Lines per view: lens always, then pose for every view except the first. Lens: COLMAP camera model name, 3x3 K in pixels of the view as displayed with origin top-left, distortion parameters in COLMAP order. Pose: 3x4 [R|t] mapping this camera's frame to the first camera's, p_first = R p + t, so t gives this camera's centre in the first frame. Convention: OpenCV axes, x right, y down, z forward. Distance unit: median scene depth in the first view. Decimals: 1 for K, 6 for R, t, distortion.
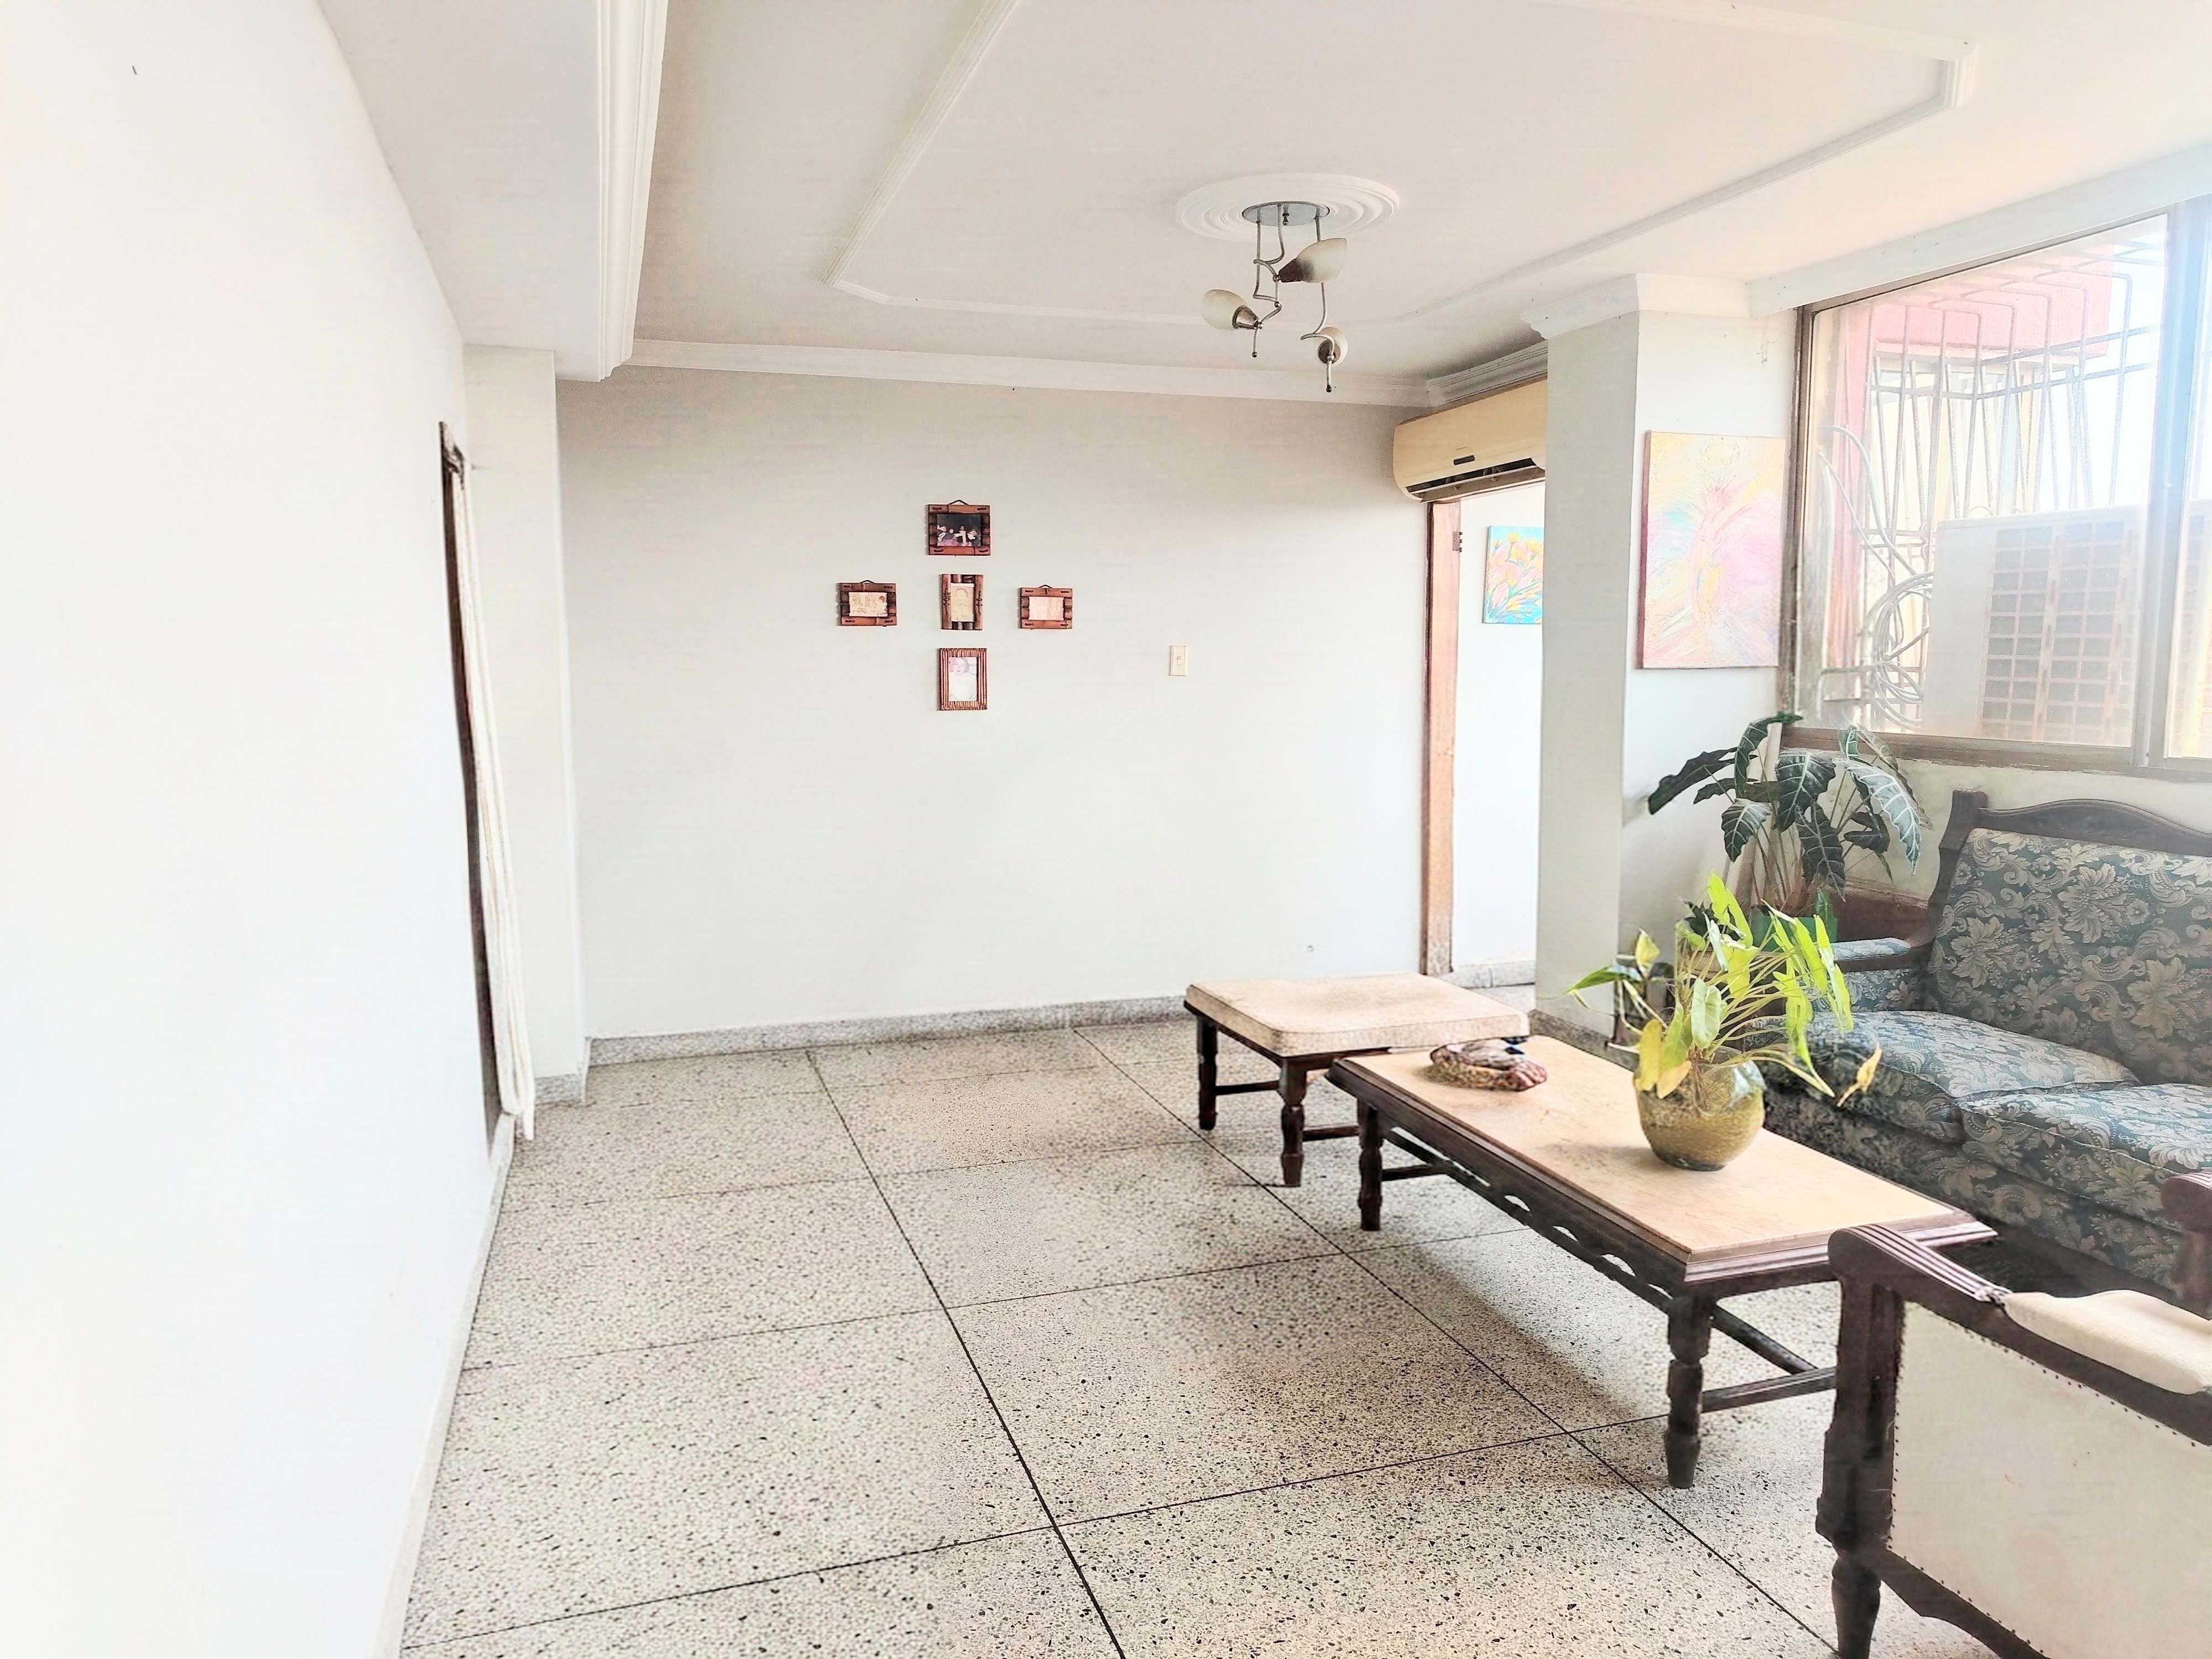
lens RADIAL K [[1555.1, 0, 1109.2], [0, 1555.1, 823.7], [0, 0, 1]] dist [0.025227, -0.031183]
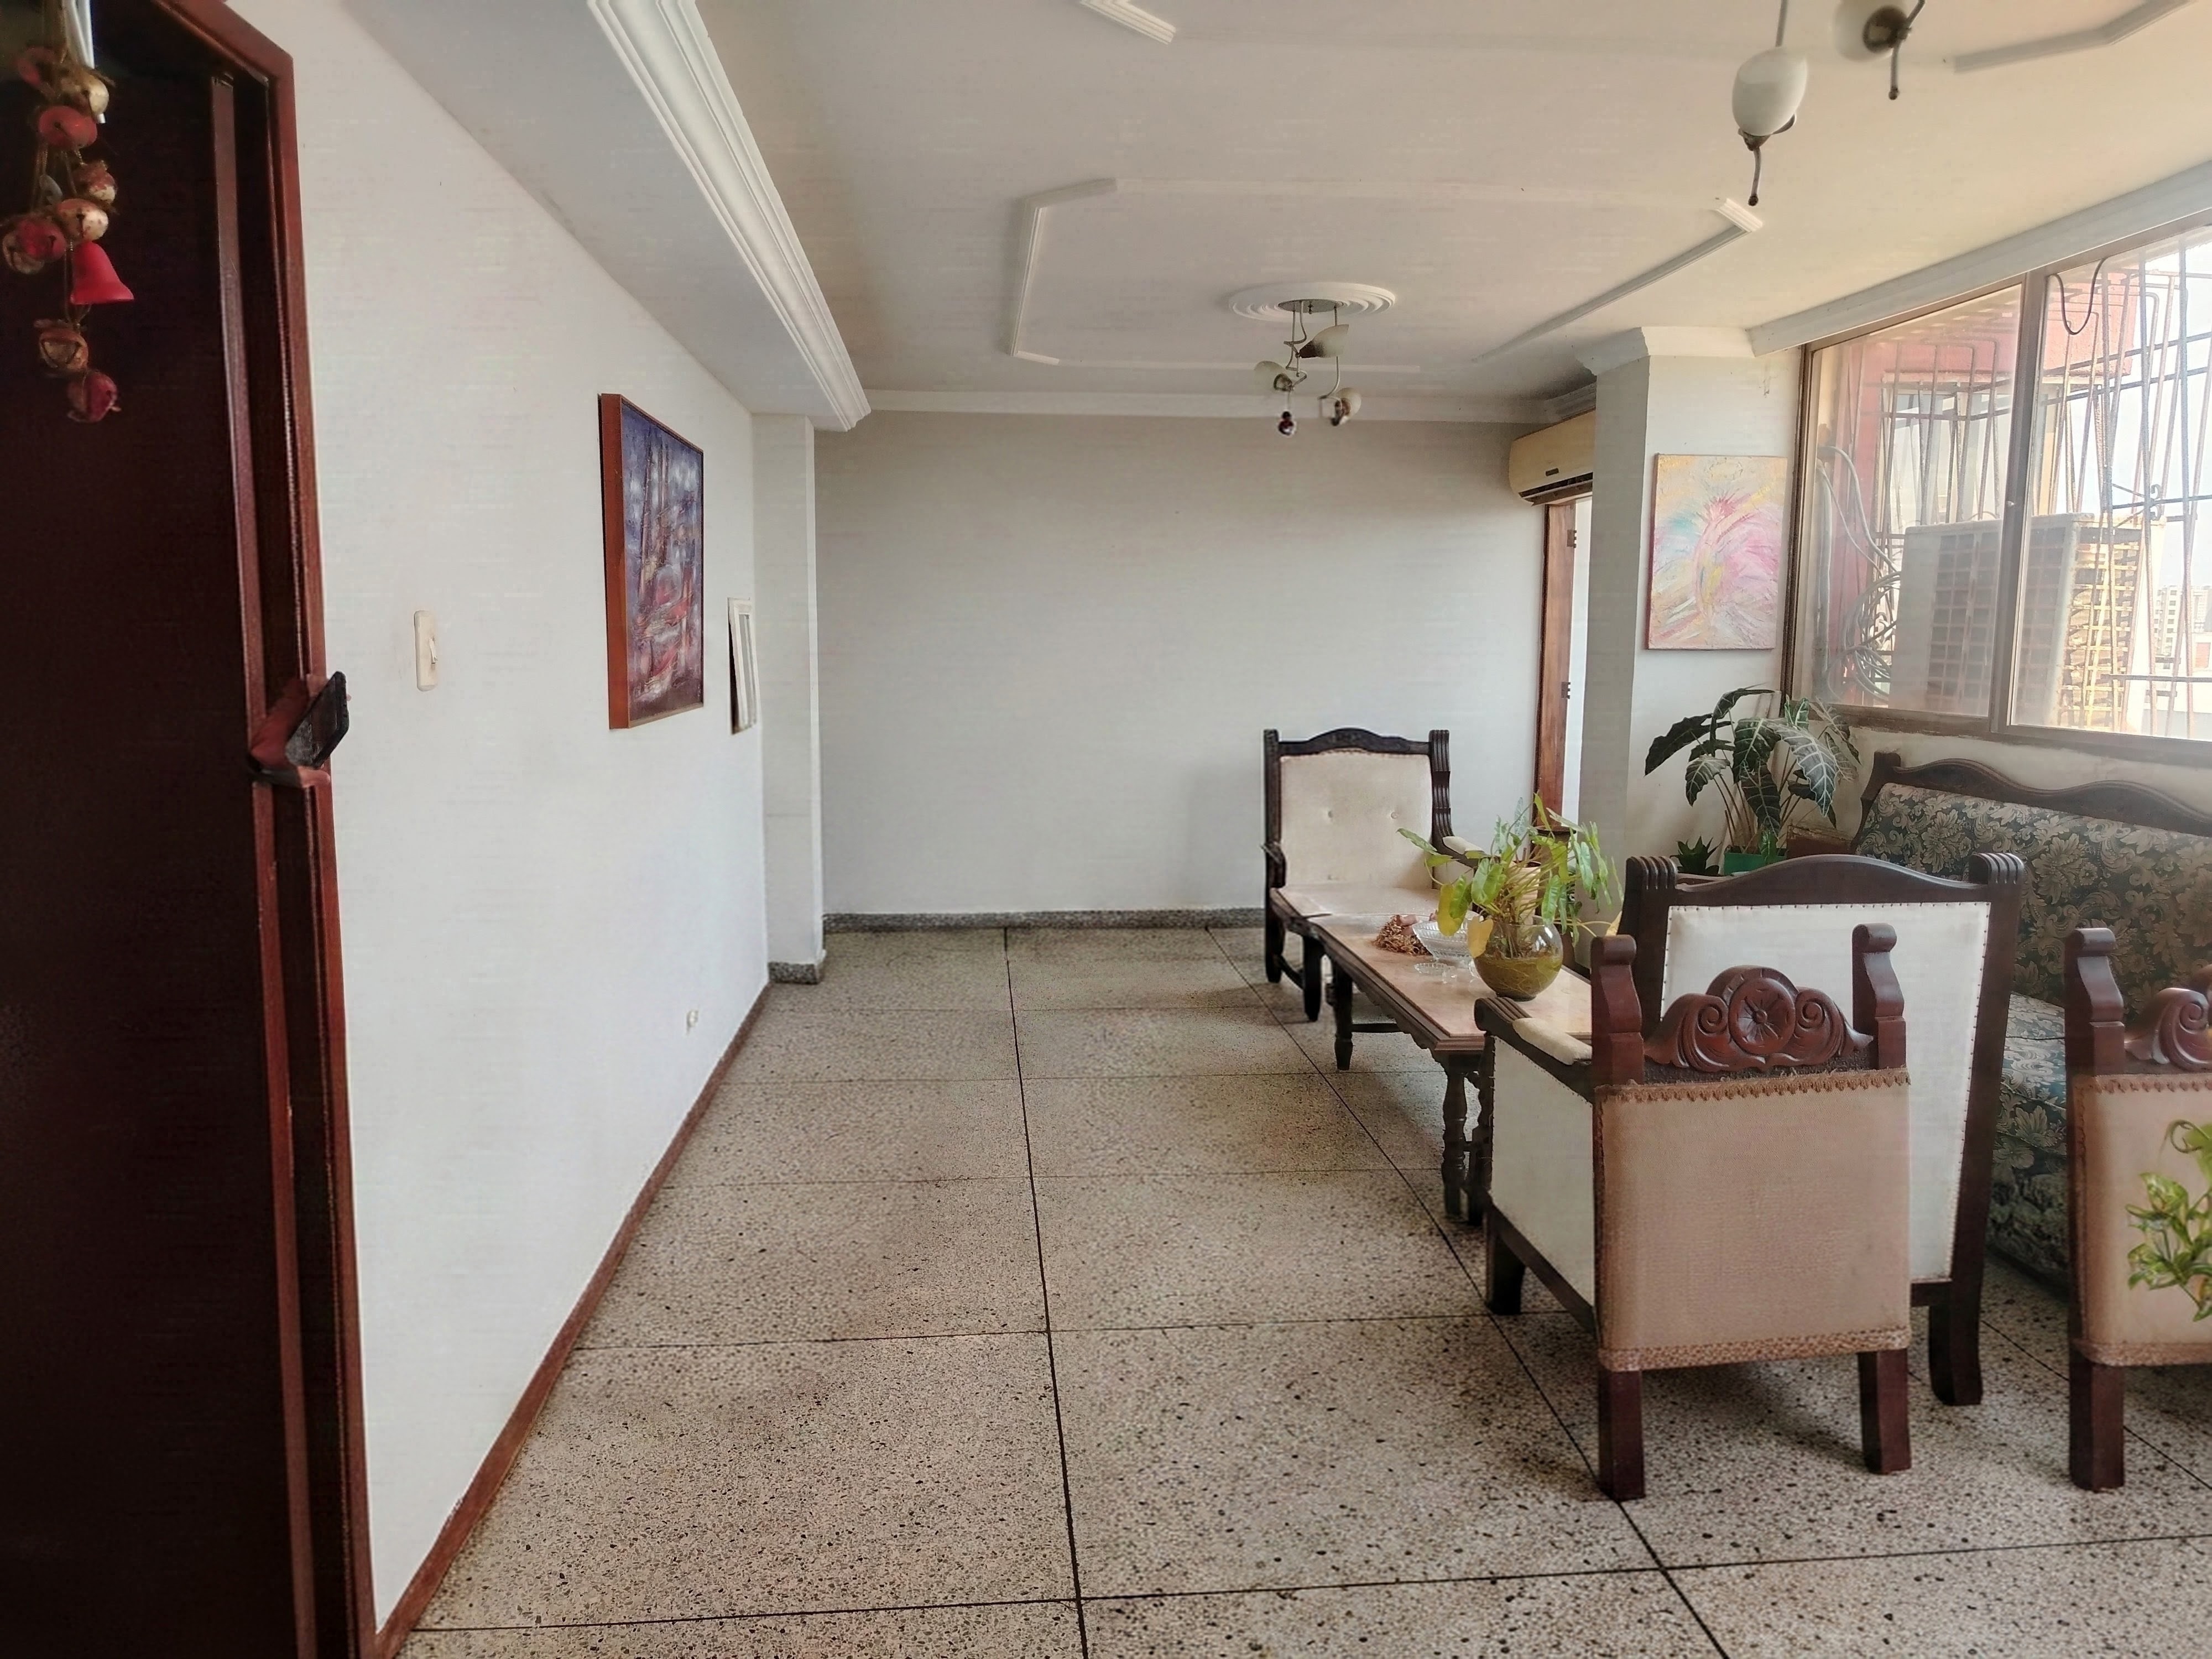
lens RADIAL K [[1555.1, 0, 1105.9], [0, 1555.1, 832.6], [0, 0, 1]] dist [0.025227, -0.031183]
pose [[0.974541, 0.039010, -0.220788, 0.211871], [-0.034901, 0.999138, 0.022482, 0.032670], [0.221475, -0.014204, 0.975063, -0.296784]]
